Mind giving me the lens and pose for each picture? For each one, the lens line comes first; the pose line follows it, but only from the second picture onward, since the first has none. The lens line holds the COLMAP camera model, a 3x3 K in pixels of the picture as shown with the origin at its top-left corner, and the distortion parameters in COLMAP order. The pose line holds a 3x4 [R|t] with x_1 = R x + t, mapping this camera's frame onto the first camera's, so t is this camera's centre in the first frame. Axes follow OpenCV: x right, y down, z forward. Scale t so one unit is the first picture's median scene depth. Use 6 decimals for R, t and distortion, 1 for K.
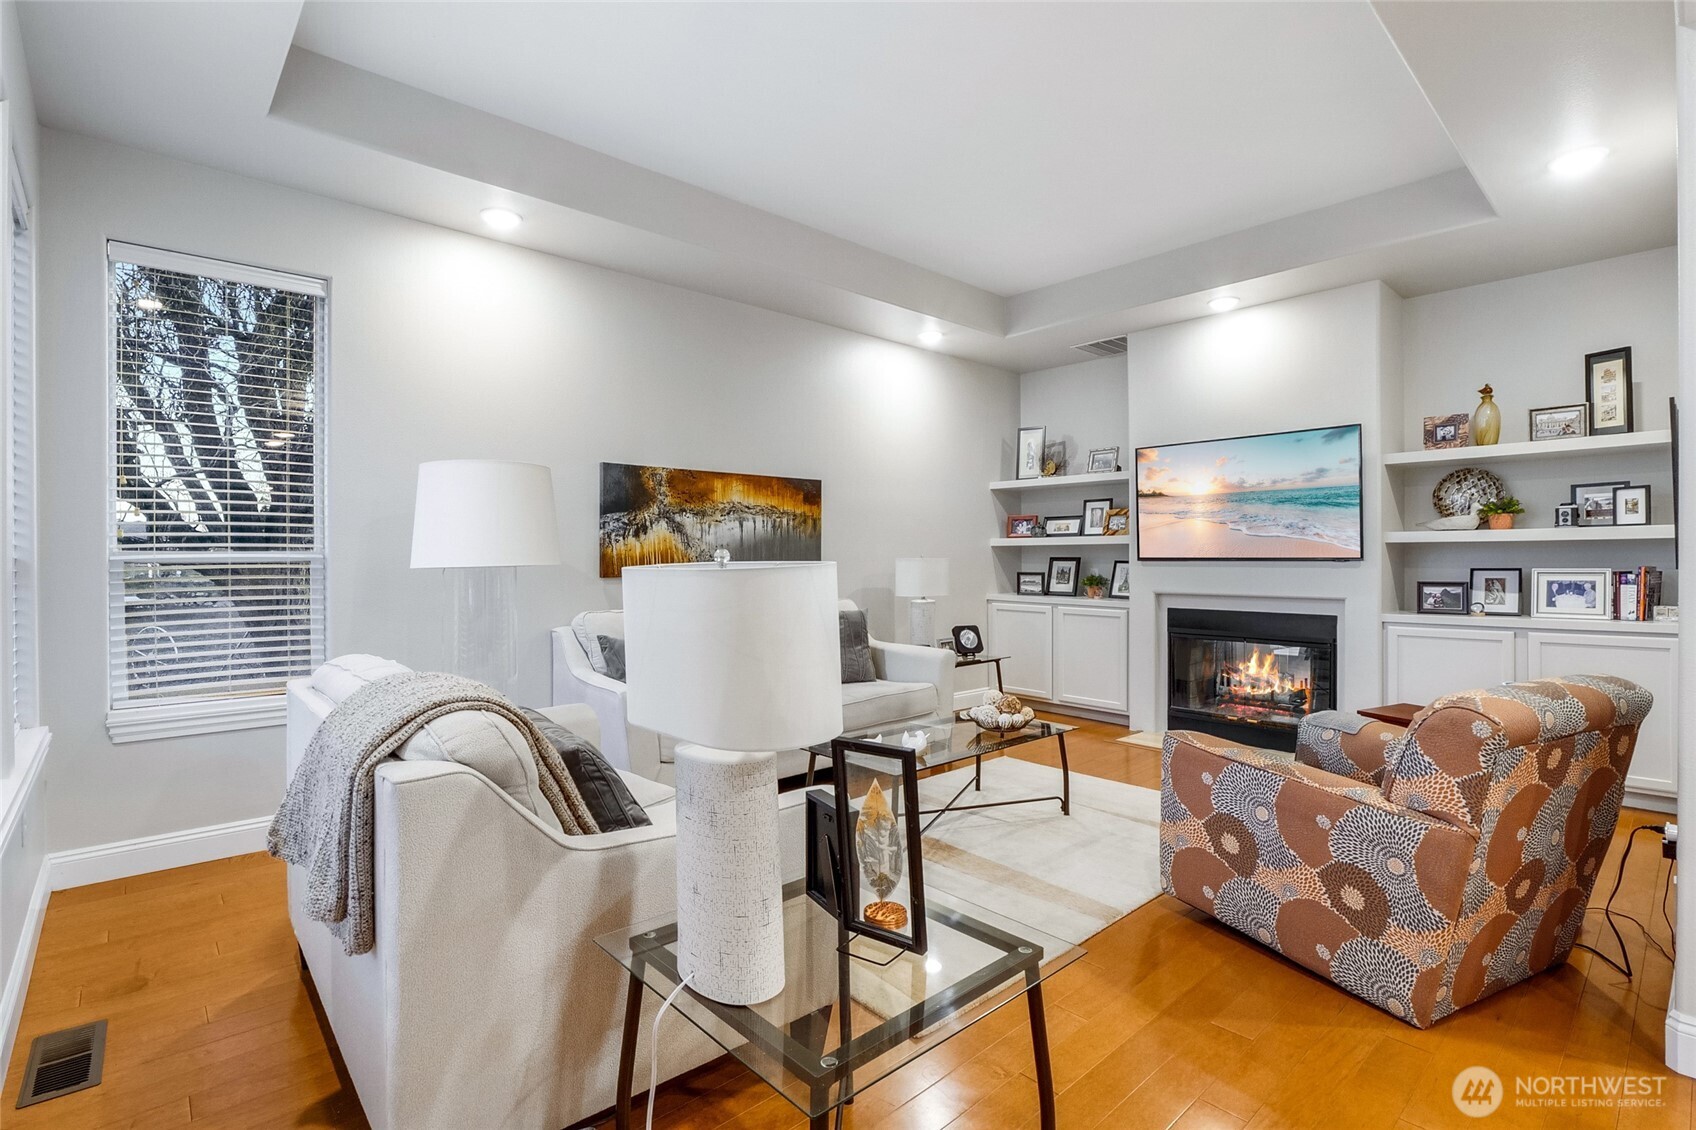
lens RADIAL K [[802.8, 0, 848.0], [0, 802.8, 565.0], [0, 0, 1]] dist [-0.004039, 0.000094]
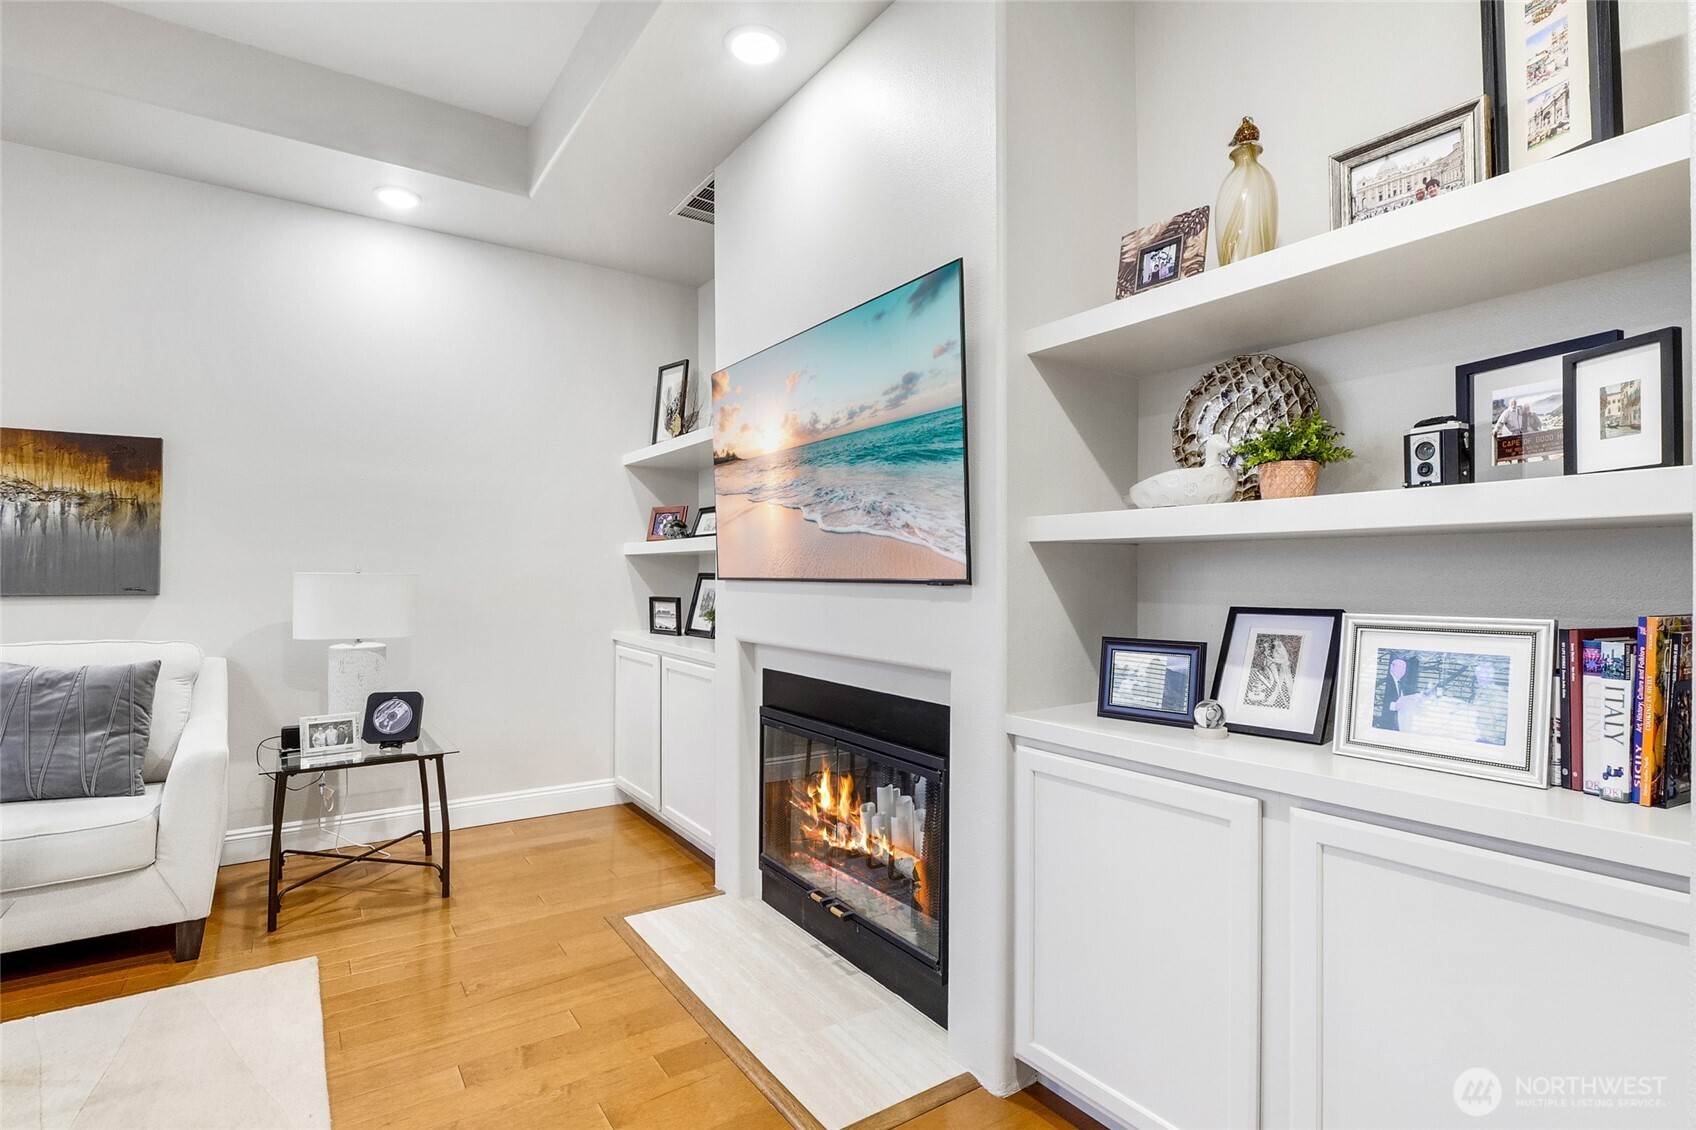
lens RADIAL K [[809.6, 0, 822.2], [0, 809.6, 573.2], [0, 0, 1]] dist [0.017405, -0.019571]
pose [[0.988718, 0.007245, -0.149611, 0.628050], [-0.008859, 0.999910, -0.010119, -0.006445], [0.149524, 0.011330, 0.988693, 0.566344]]
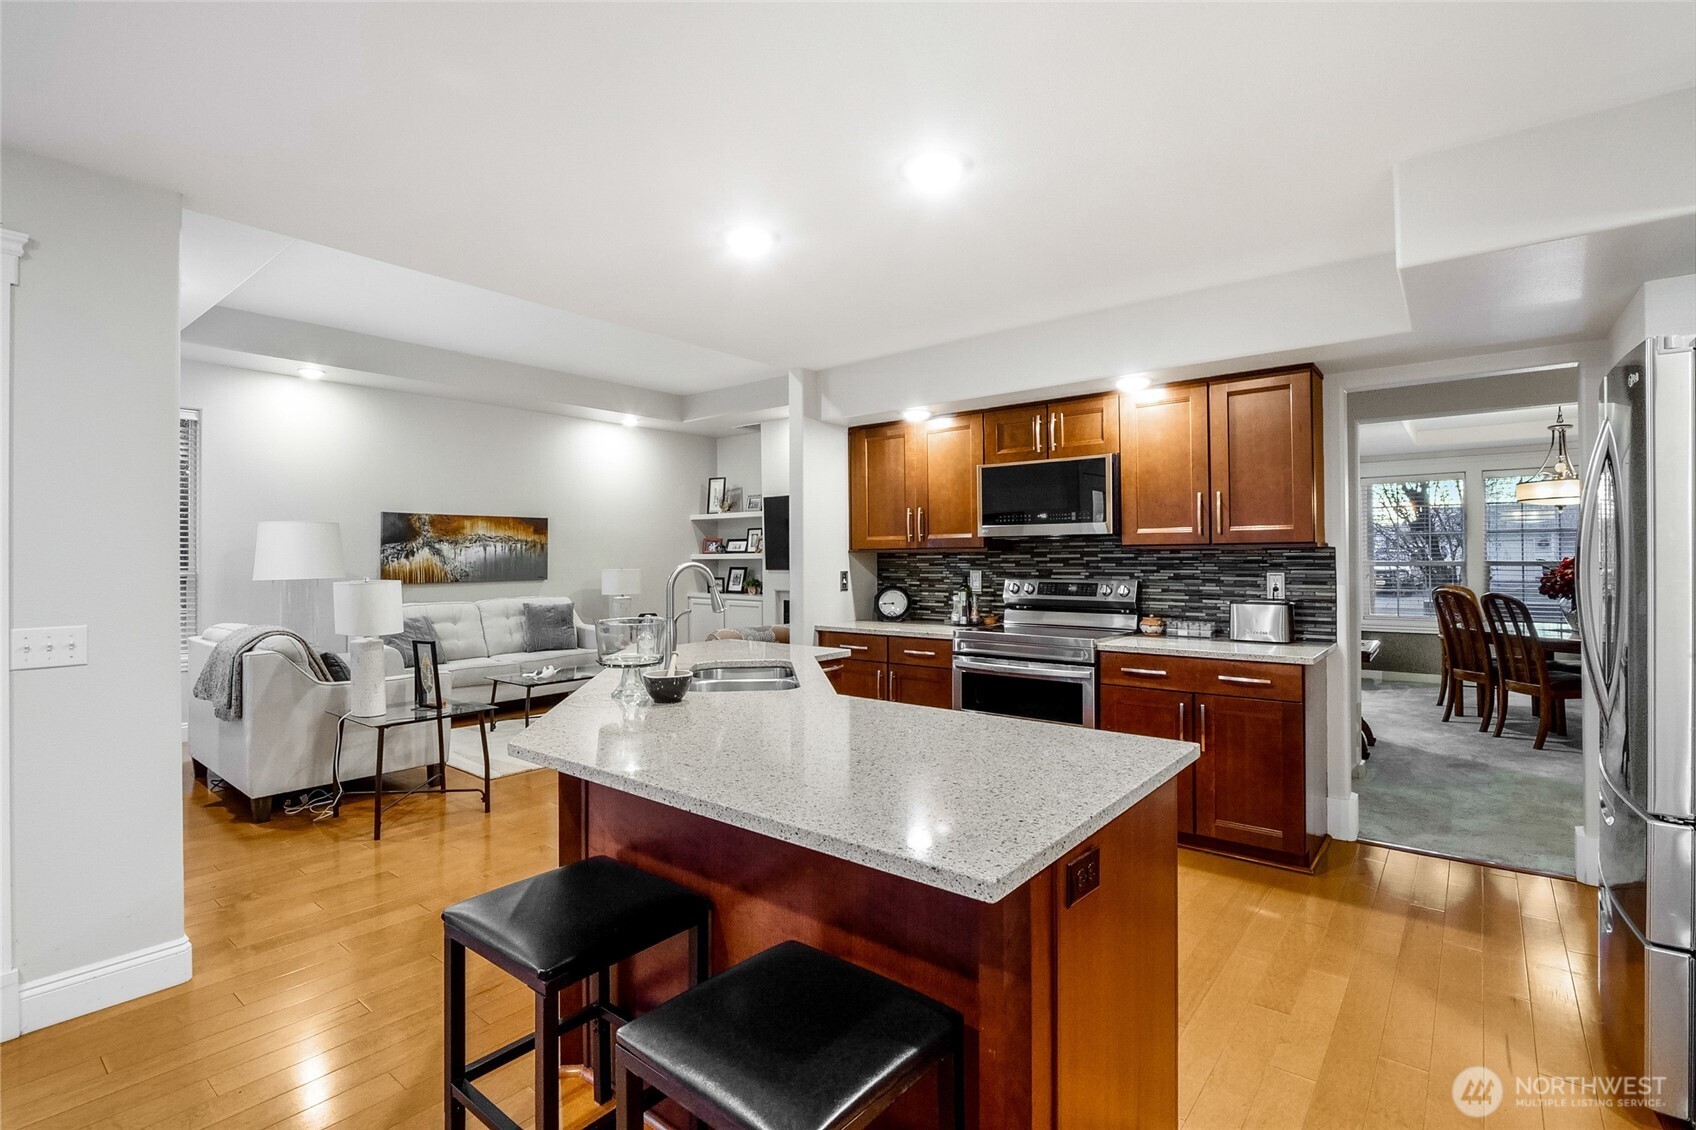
lens RADIAL K [[794.8, 0, 847.7], [0, 794.8, 550.4], [0, 0, 1]] dist [-0.012658, -0.000091]
pose [[0.987621, -0.002842, 0.156832, 0.338236], [0.006117, 0.999773, -0.020404, -0.013054], [-0.156739, 0.021111, 0.987414, -0.652661]]
